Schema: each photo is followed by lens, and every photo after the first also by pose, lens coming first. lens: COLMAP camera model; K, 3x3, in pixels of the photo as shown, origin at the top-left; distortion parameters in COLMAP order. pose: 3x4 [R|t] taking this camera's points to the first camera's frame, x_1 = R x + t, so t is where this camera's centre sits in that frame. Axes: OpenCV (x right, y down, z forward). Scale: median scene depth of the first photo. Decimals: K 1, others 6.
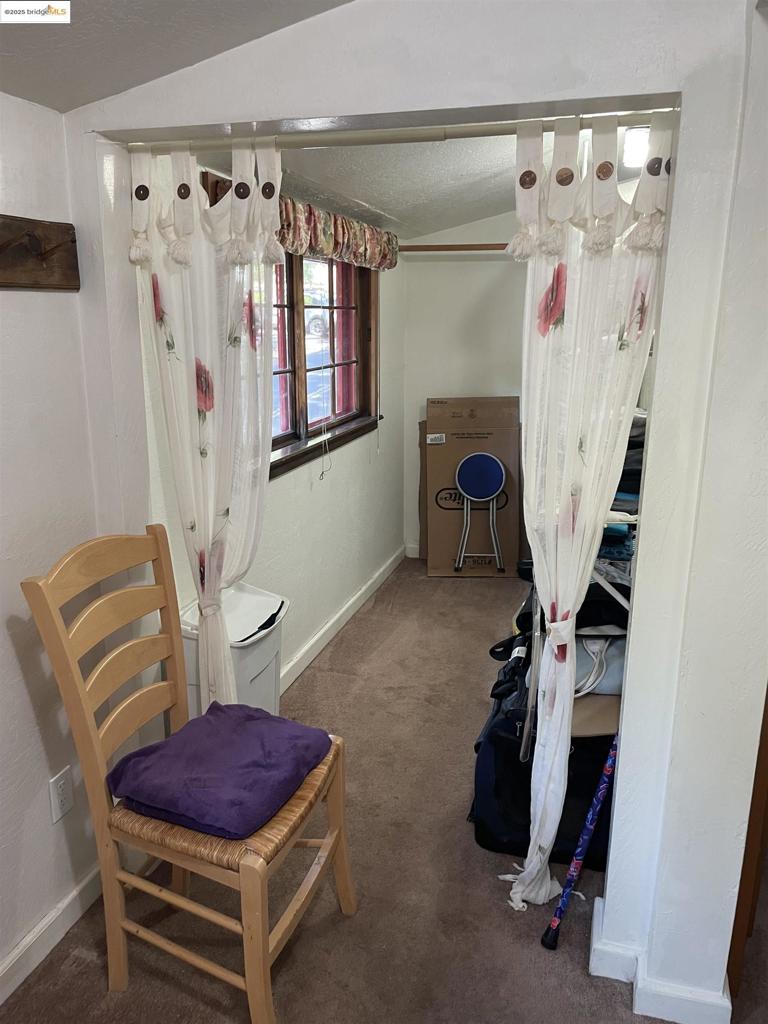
lens RADIAL K [[772.7, 0, 384.5], [0, 772.7, 503.2], [0, 0, 1]] dist [0.039089, -0.039855]
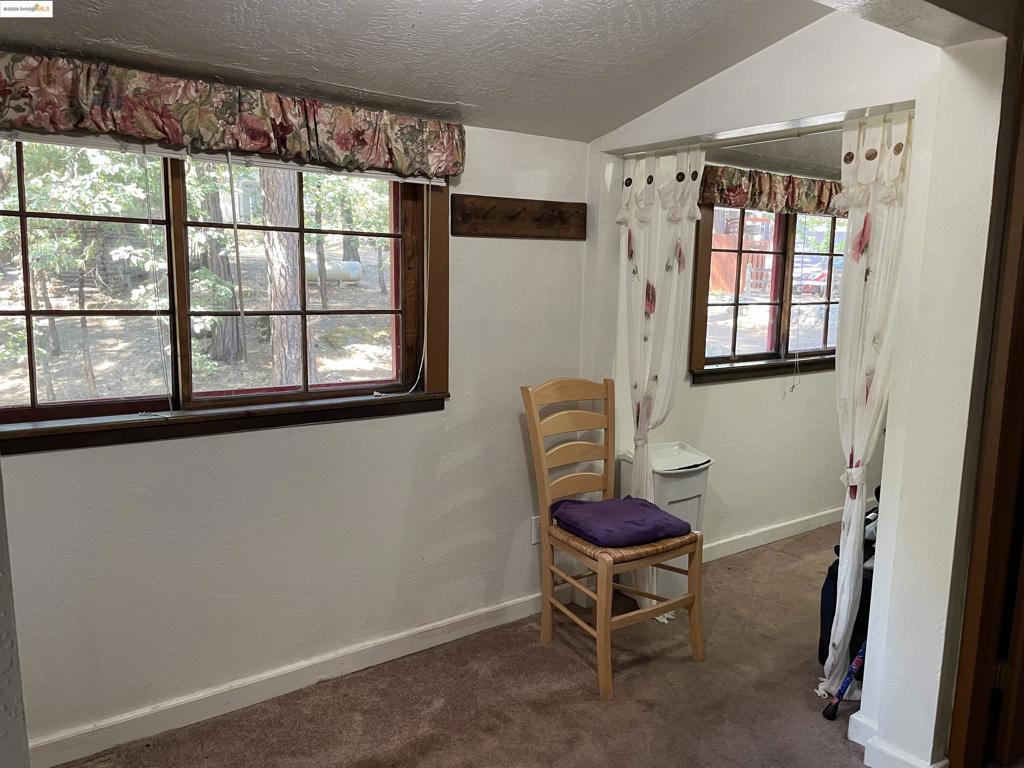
lens RADIAL K [[772.7, 0, 511.9], [0, 772.7, 387.2], [0, 0, 1]] dist [0.039089, -0.039855]
pose [[0.810164, 0.089837, -0.579279, 0.509953], [-0.145180, 0.988151, -0.049797, 0.164170], [0.567941, 0.124444, 0.813607, -0.465818]]
